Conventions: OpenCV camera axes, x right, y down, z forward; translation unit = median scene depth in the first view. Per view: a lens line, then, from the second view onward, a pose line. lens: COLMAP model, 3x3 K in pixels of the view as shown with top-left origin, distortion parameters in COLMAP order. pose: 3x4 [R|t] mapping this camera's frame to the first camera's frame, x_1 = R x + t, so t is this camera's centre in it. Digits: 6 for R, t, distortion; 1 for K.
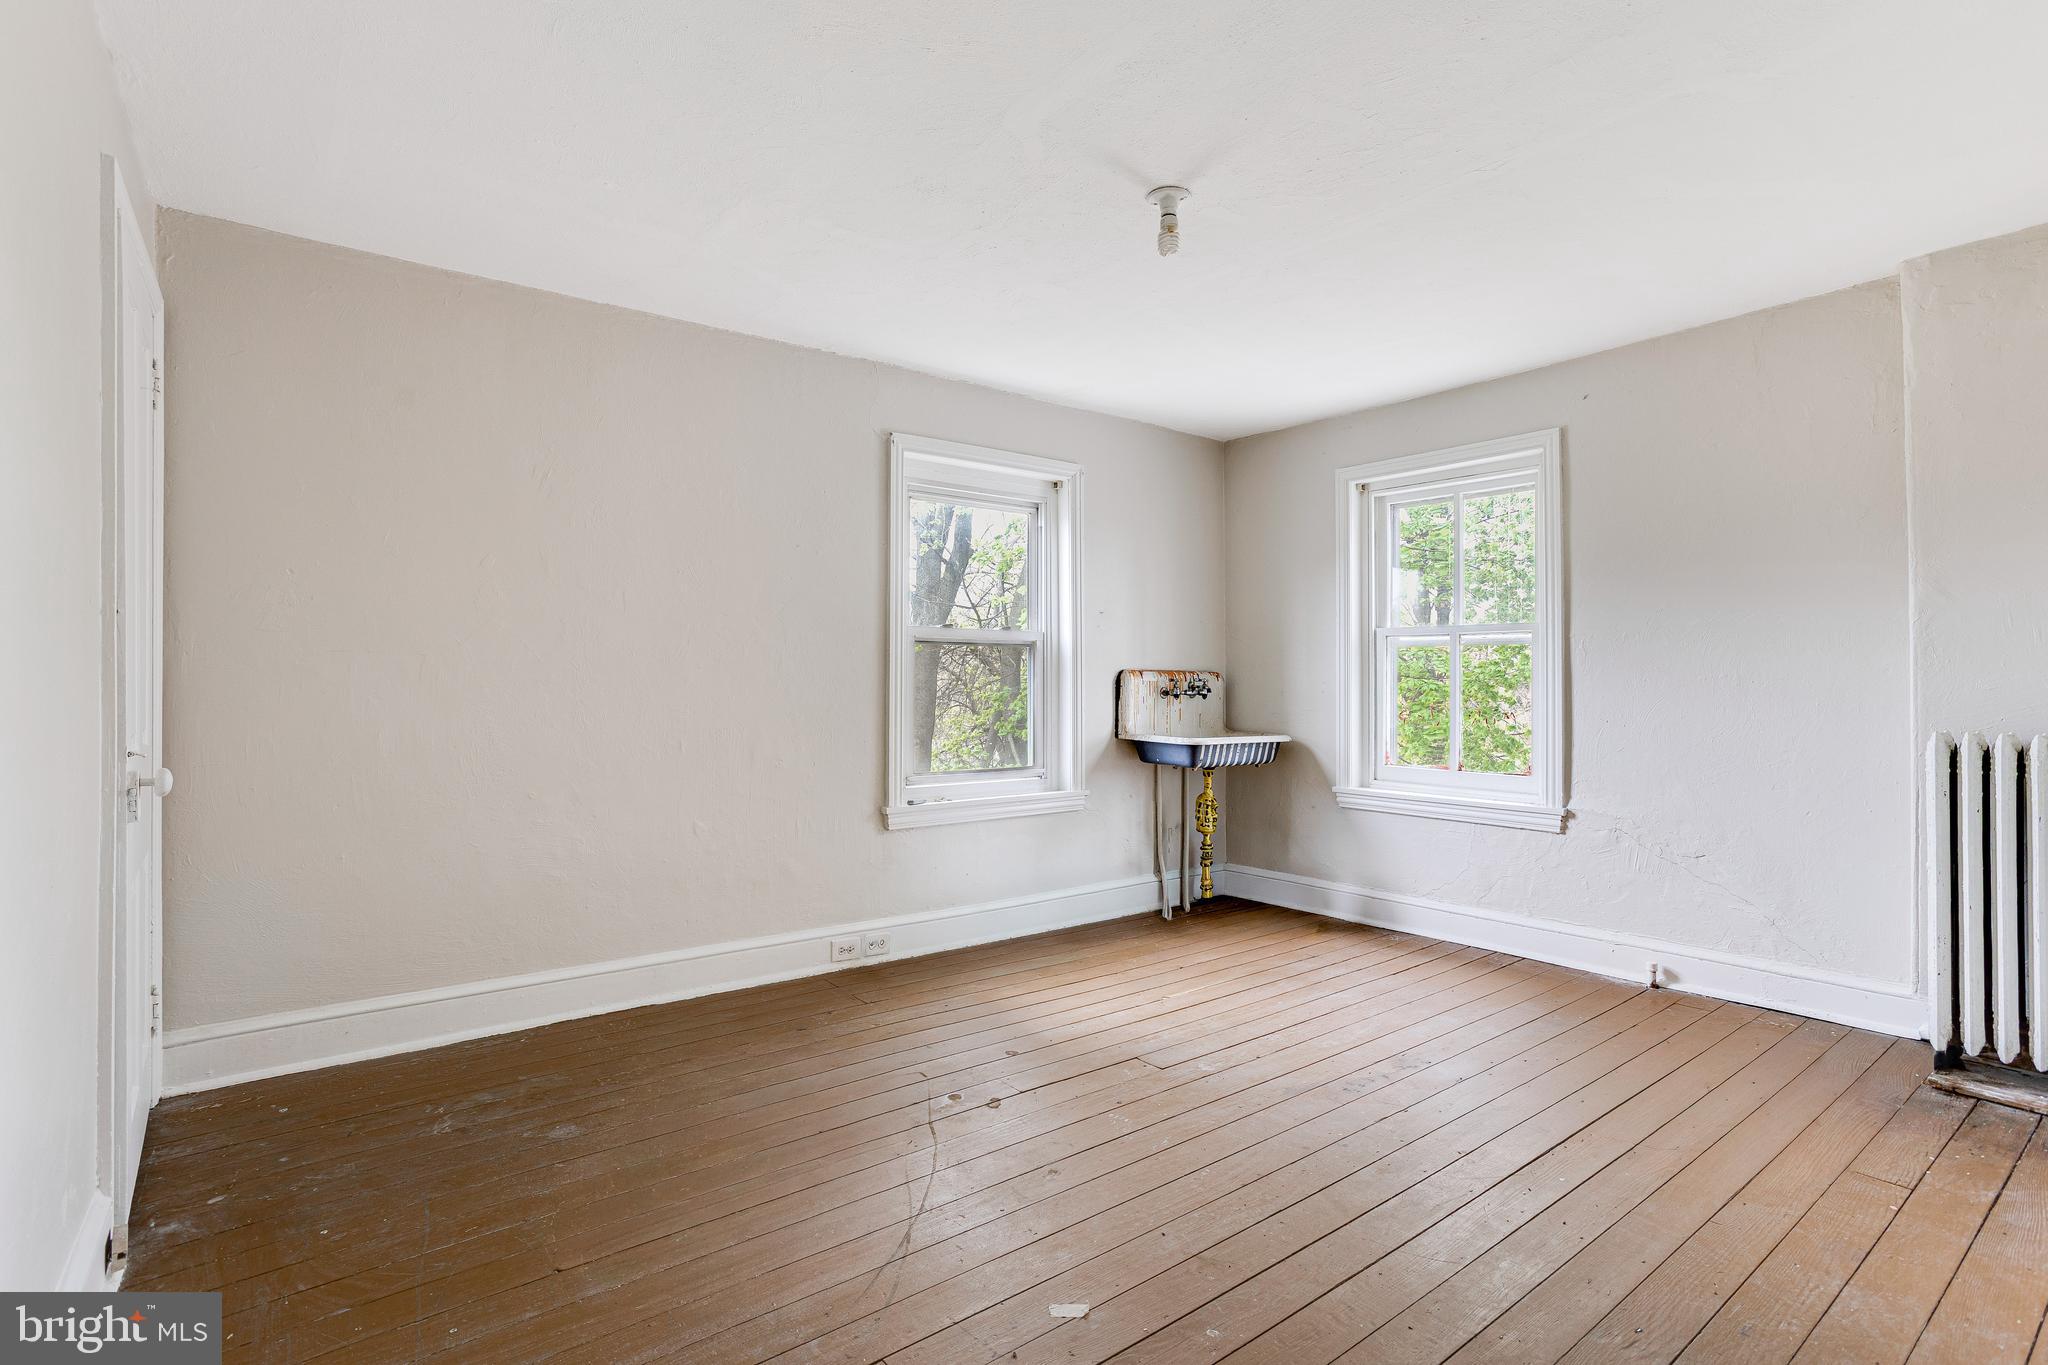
lens RADIAL K [[990.3, 0, 1024.7], [0, 990.3, 680.2], [0, 0, 1]] dist [-0.039536, 0.018268]
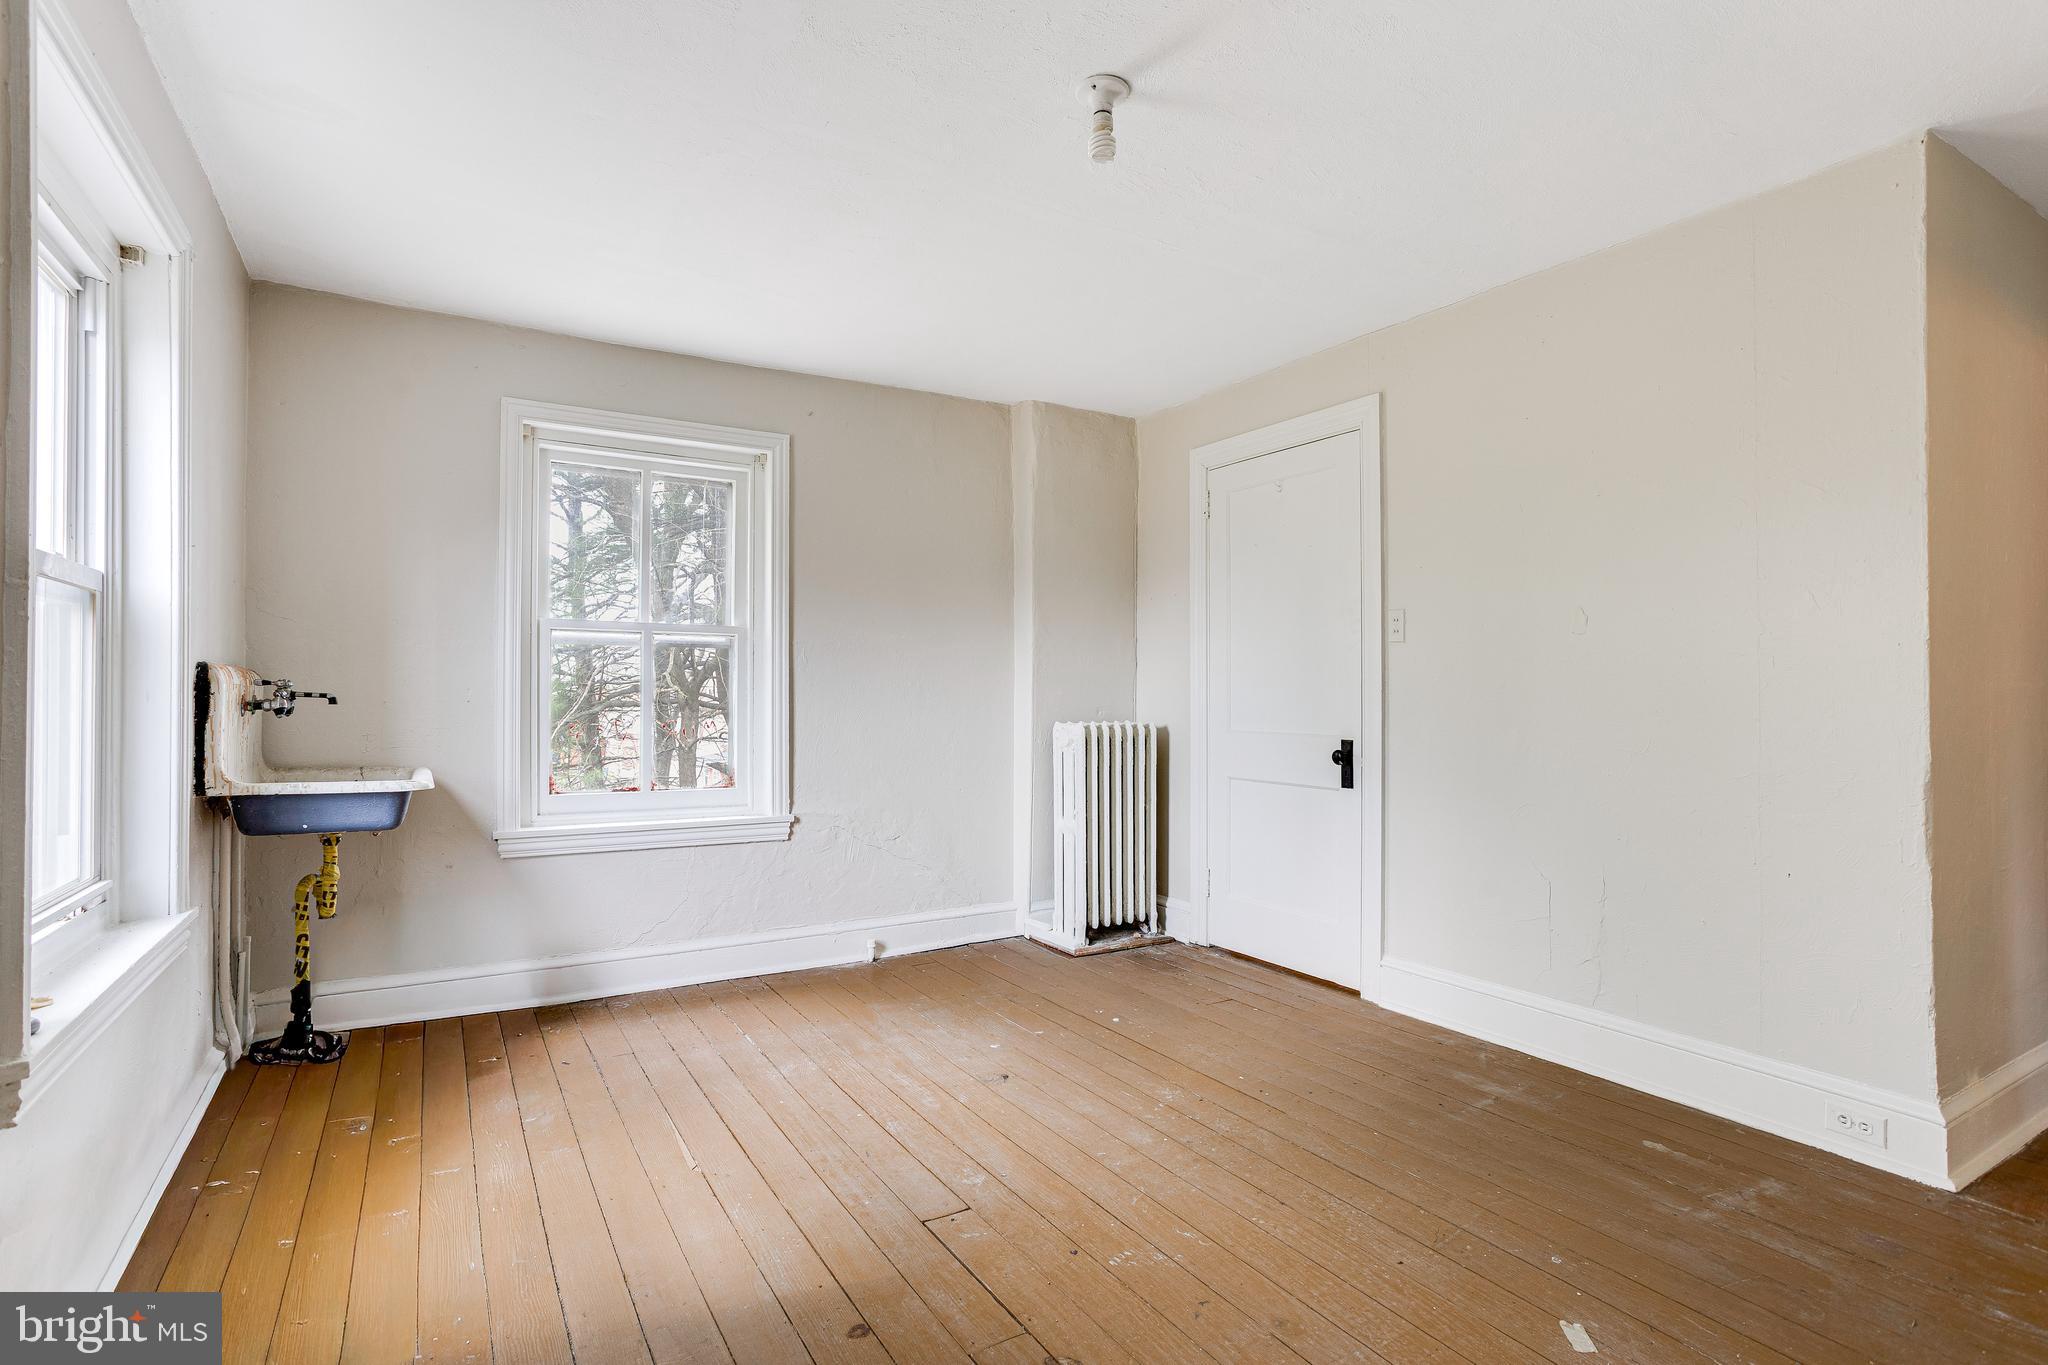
lens RADIAL K [[990.3, 0, 1034.4], [0, 990.3, 690.4], [0, 0, 1]] dist [-0.039536, 0.018268]
pose [[0.115963, 0.004735, 0.993242, -0.425539], [-0.003713, 0.999984, -0.004334, 0.006437], [-0.993247, -0.003185, 0.115979, 0.628552]]
